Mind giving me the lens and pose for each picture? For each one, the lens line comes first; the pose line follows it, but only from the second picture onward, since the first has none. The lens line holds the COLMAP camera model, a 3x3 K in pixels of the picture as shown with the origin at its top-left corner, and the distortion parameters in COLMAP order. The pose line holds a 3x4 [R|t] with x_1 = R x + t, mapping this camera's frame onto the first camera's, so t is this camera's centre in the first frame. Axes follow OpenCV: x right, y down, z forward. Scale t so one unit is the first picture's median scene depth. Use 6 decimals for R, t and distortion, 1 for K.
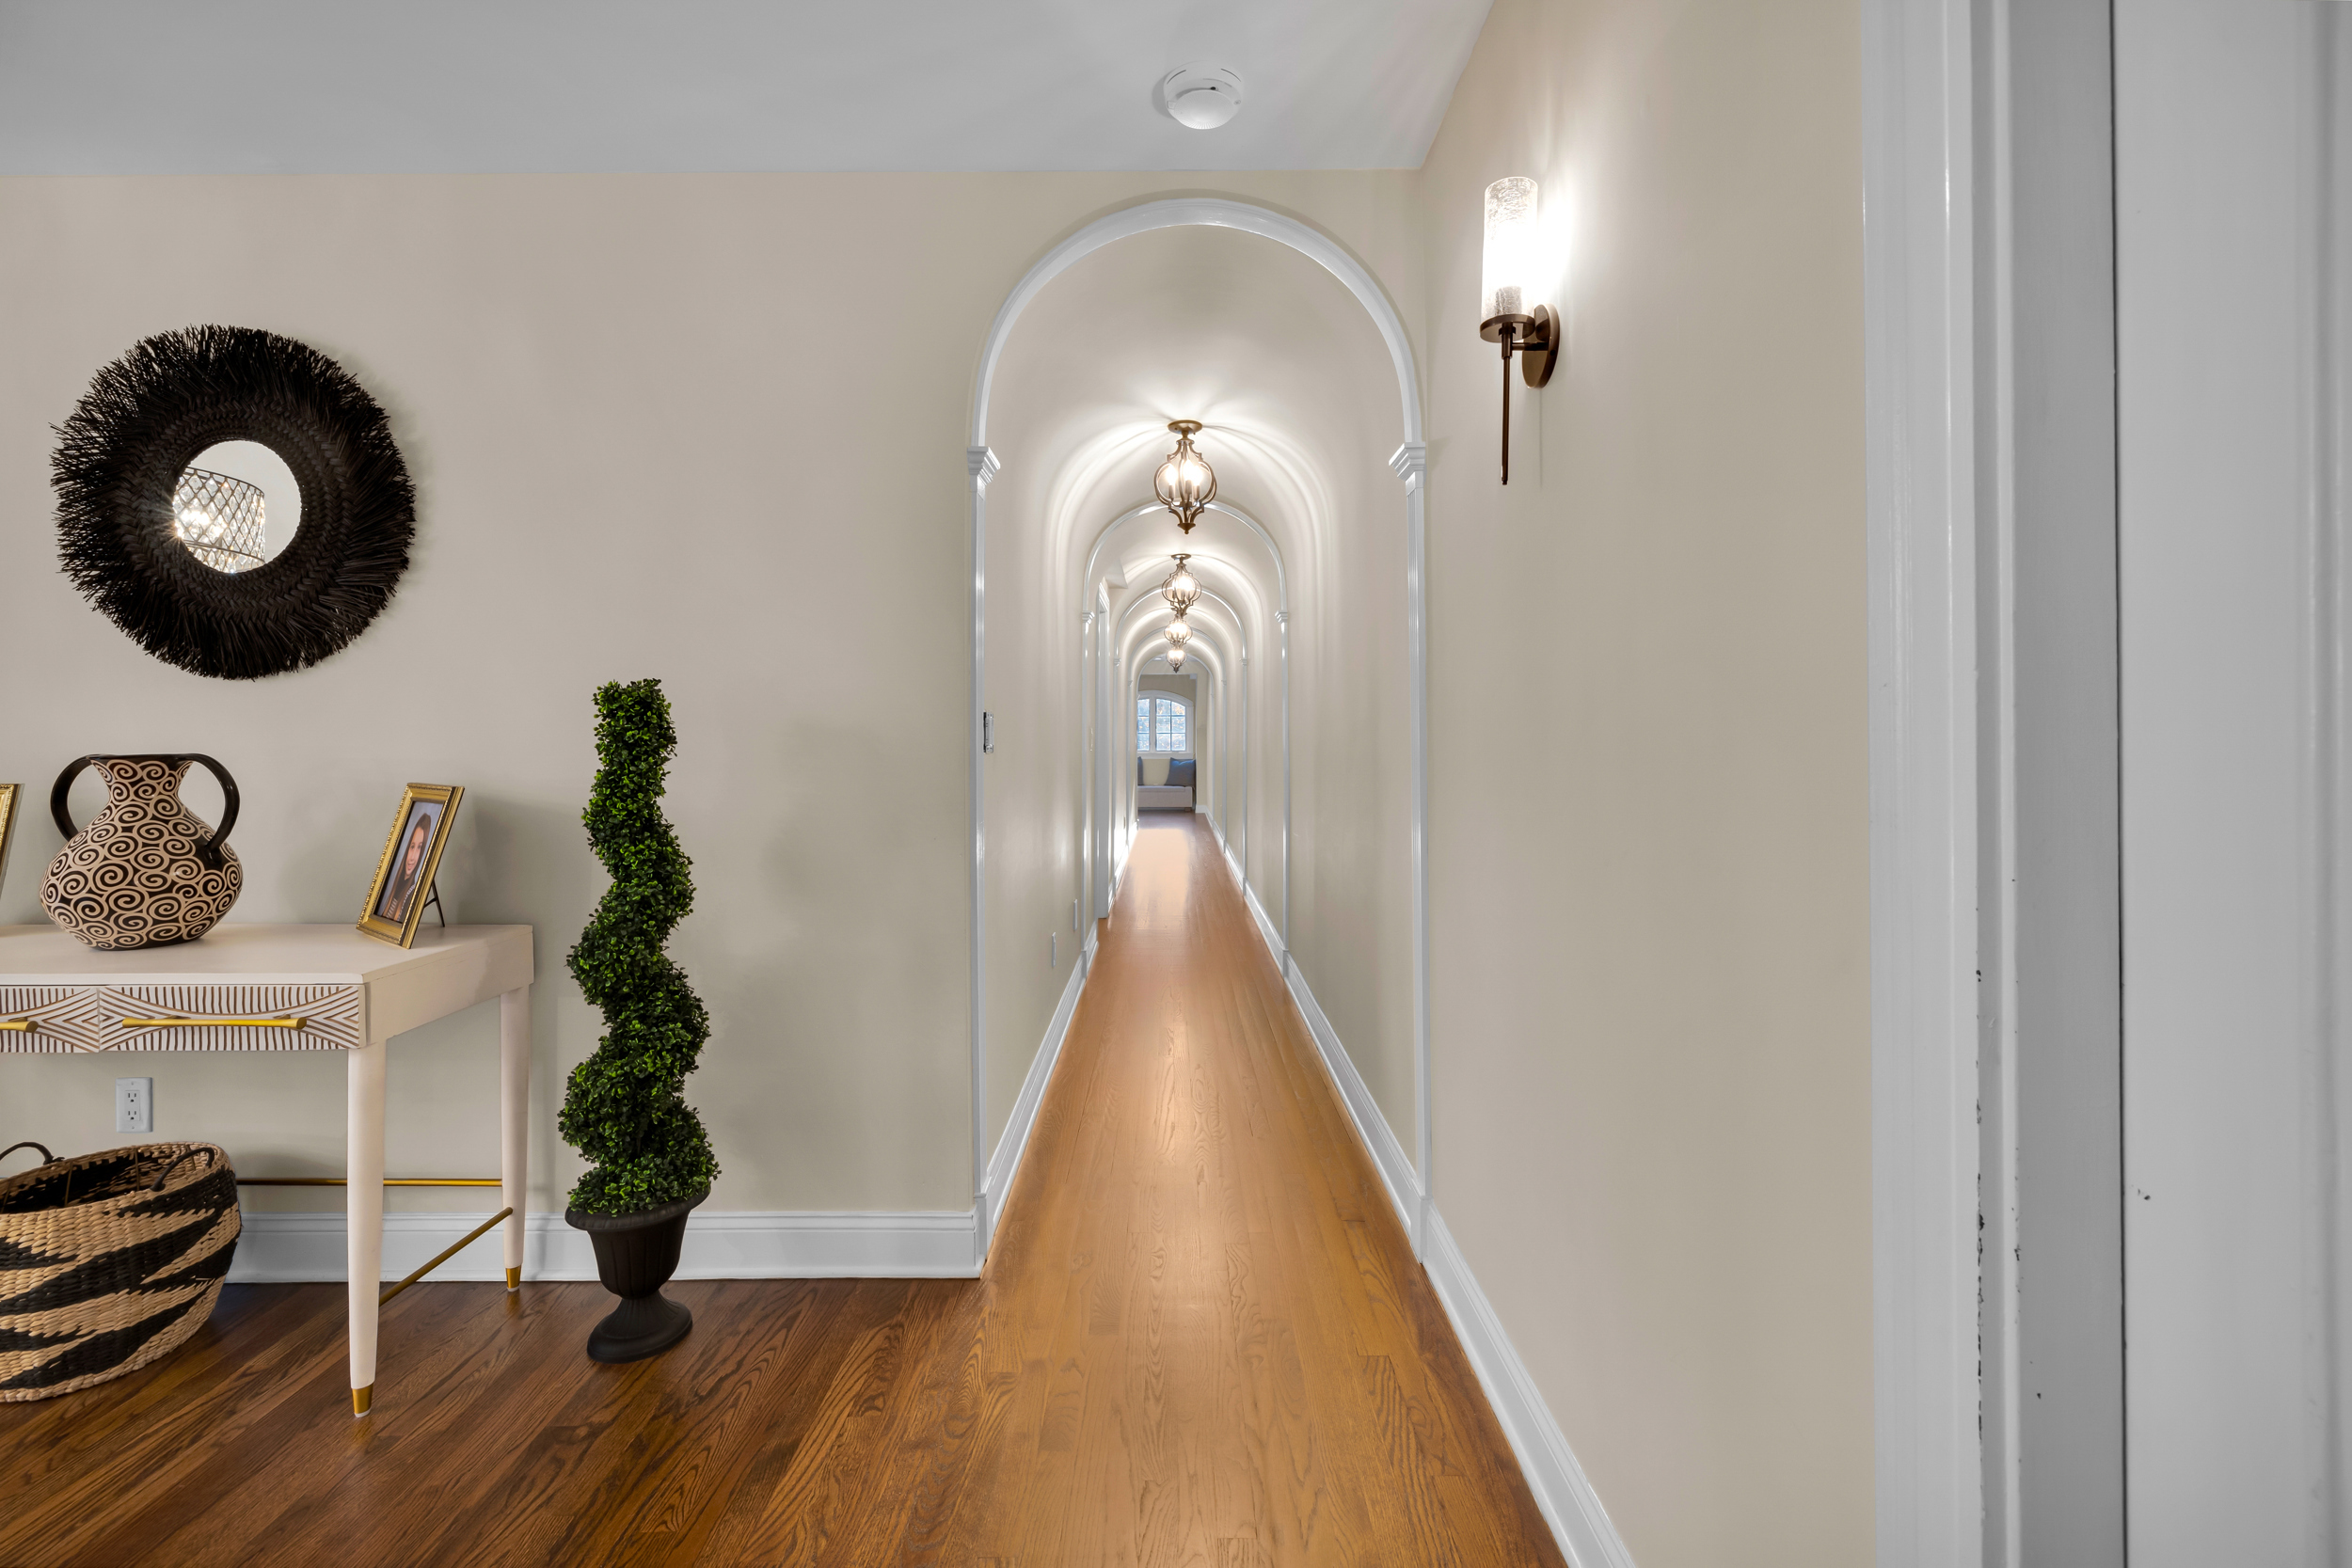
lens RADIAL K [[990.6, 0, 1174.9], [0, 990.6, 762.0], [0, 0, 1]] dist [0.000944, -0.000366]
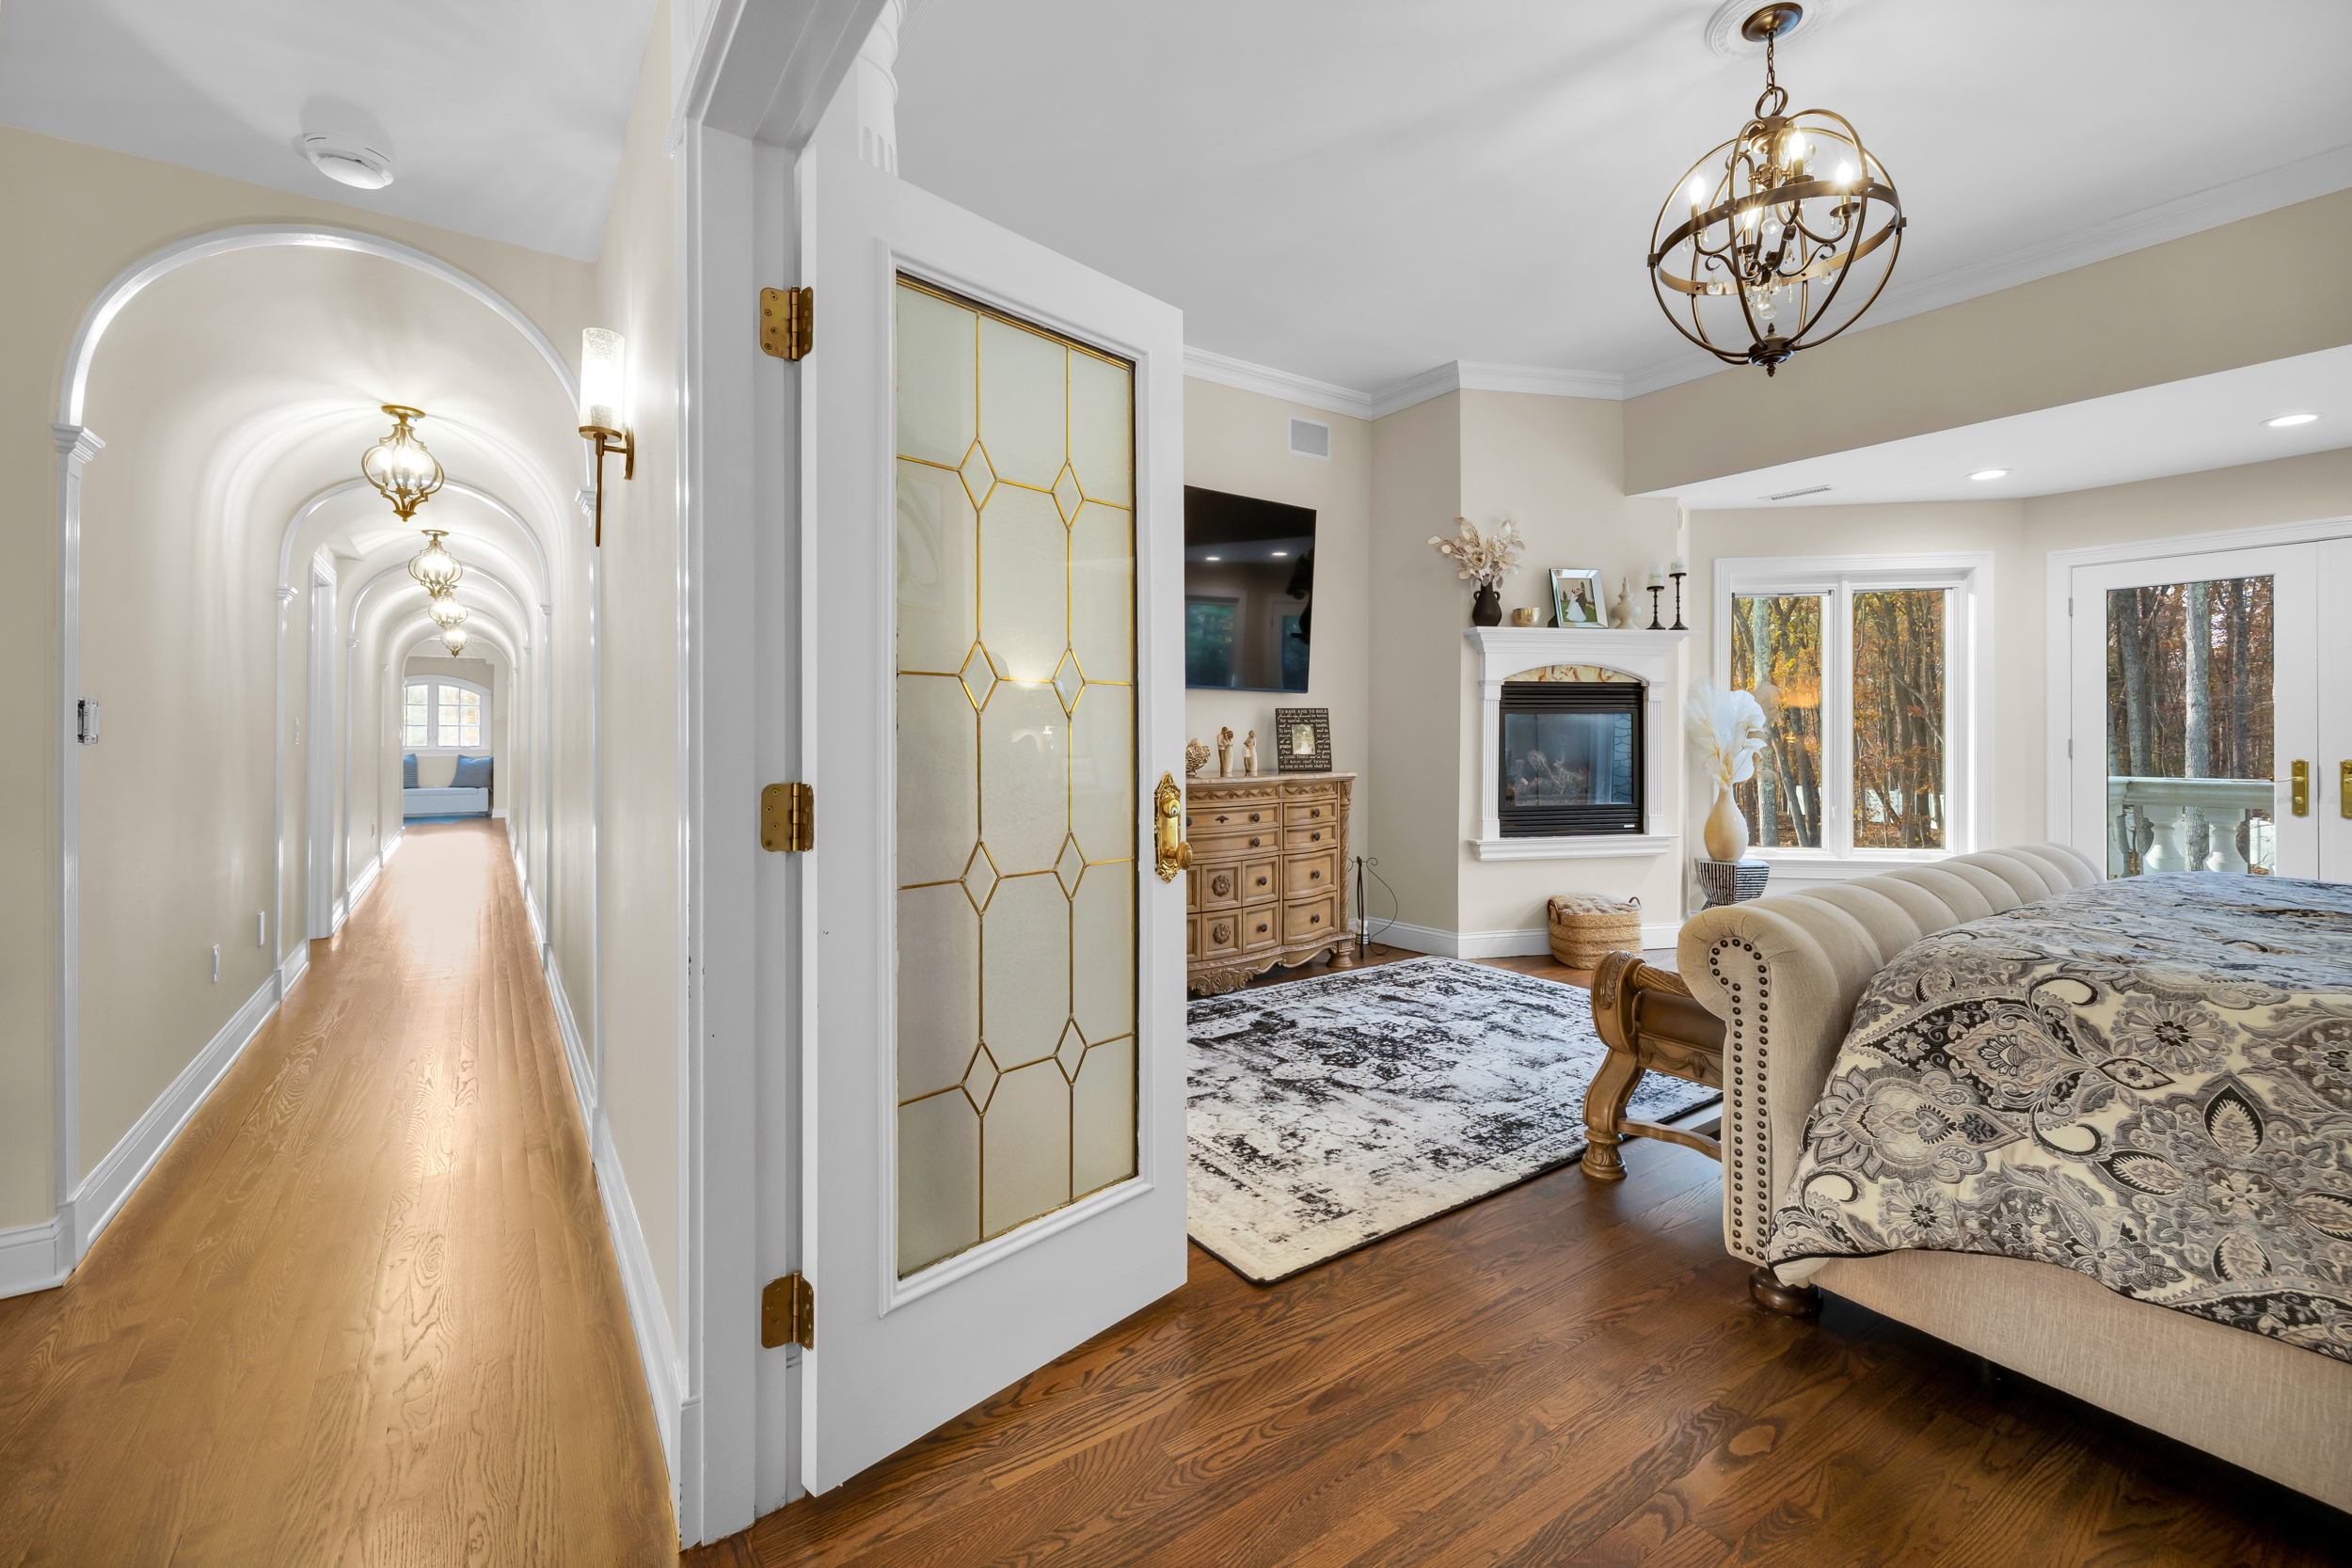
lens RADIAL K [[990.6, 0, 1165.9], [0, 990.6, 742.3], [0, 0, 1]] dist [0.000944, -0.000366]
pose [[0.825000, 0.000893, 0.565132, 0.079076], [0.008345, 0.999870, -0.013762, 0.007241], [-0.565071, 0.016070, 0.824886, -0.226609]]
